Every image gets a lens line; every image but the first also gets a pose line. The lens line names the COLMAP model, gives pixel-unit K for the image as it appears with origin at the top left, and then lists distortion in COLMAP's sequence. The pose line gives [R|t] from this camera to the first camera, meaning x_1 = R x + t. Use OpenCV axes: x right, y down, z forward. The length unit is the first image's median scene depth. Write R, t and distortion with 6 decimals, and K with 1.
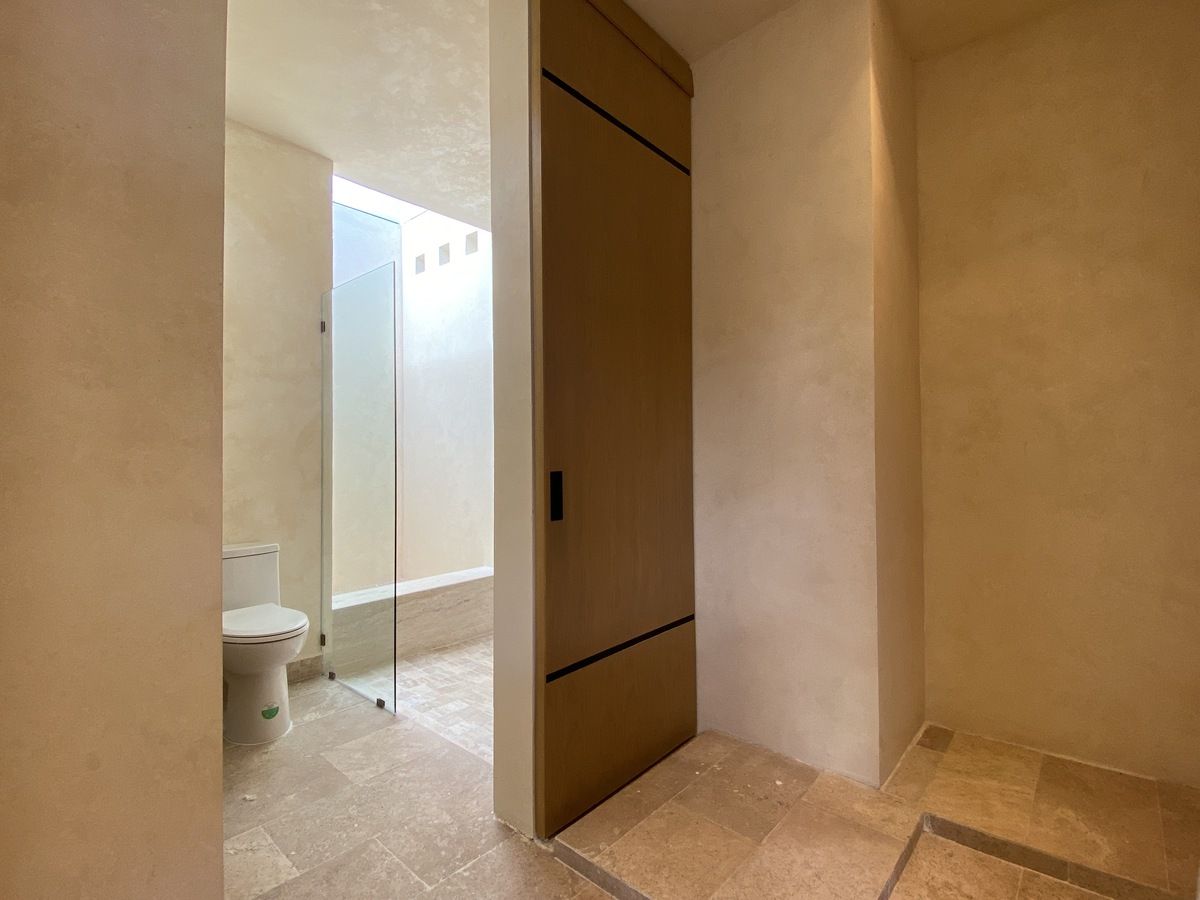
lens RADIAL K [[569.8, 0, 603.9], [0, 569.8, 447.4], [0, 0, 1]] dist [0.031900, -0.025002]
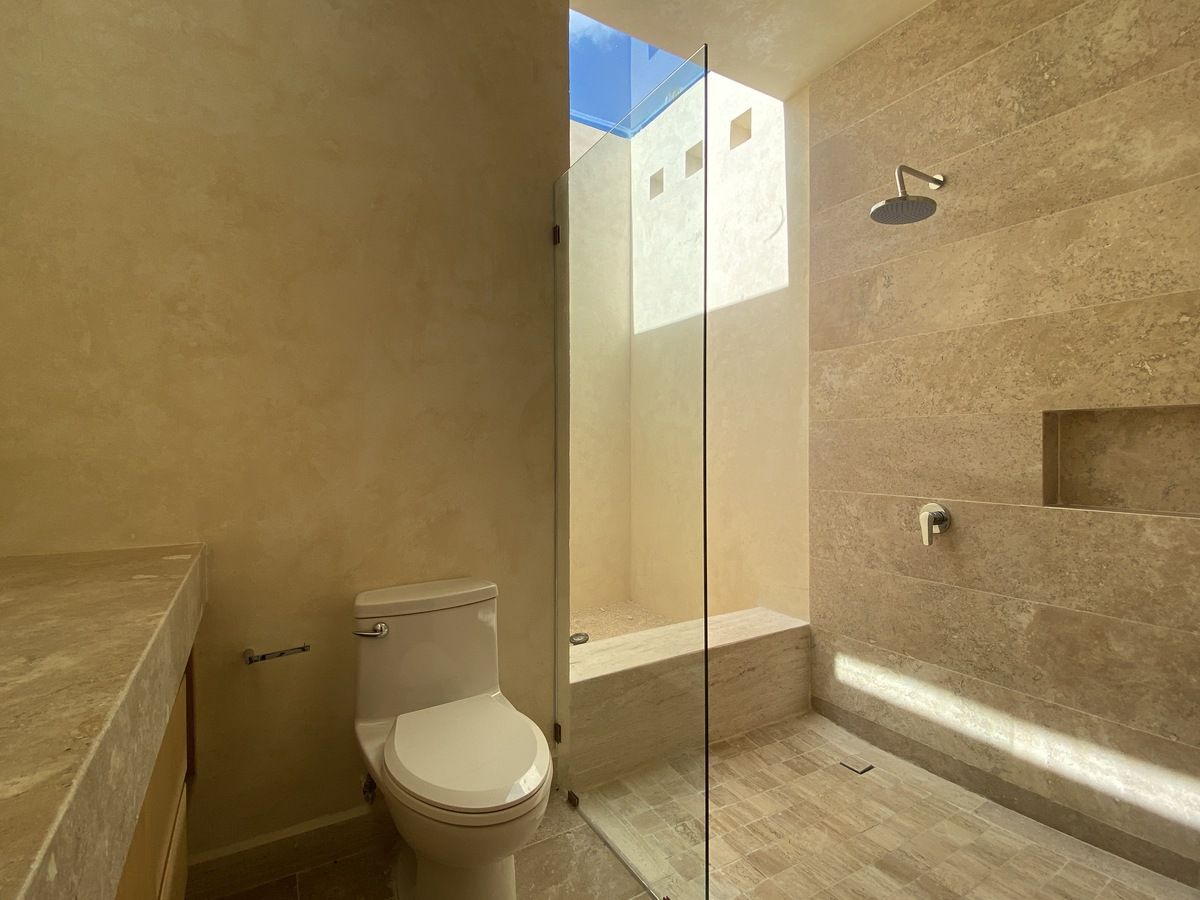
lens RADIAL K [[569.8, 0, 599.1], [0, 569.8, 451.0], [0, 0, 1]] dist [0.031900, -0.025002]
pose [[0.950163, 0.008258, -0.311643, -0.241132], [-0.001018, 0.999726, 0.023388, 0.010698], [0.311751, -0.021906, 0.949911, 0.404258]]
